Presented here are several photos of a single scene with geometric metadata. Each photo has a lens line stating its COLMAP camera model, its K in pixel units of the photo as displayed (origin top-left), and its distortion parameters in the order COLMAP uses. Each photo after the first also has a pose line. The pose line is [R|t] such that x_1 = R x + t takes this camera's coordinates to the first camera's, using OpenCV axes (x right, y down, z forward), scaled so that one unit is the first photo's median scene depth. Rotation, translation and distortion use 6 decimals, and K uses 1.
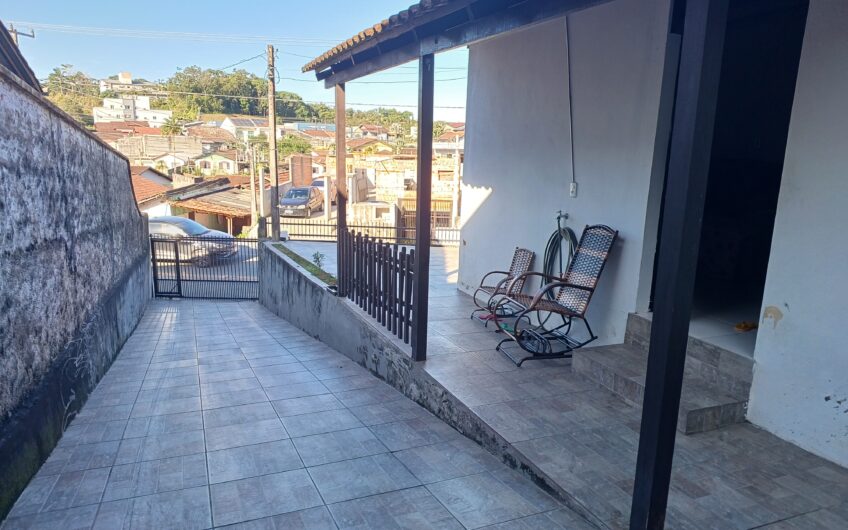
lens RADIAL K [[582.2, 0, 424.0], [0, 582.2, 265.0], [0, 0, 1]] dist [0.000558, 0.000868]
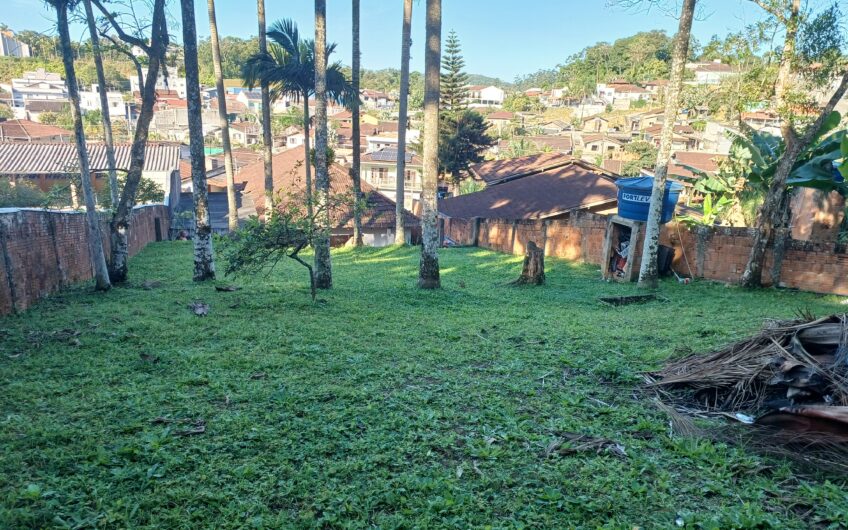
lens RADIAL K [[582.2, 0, 424.0], [0, 582.2, 265.0], [0, 0, 1]] dist [0.000558, 0.000868]
pose [[0.999054, 0.025915, -0.034921, 0.058551], [-0.023111, 0.996652, 0.078428, 0.003018], [0.036836, -0.077547, 0.996308, -0.140465]]
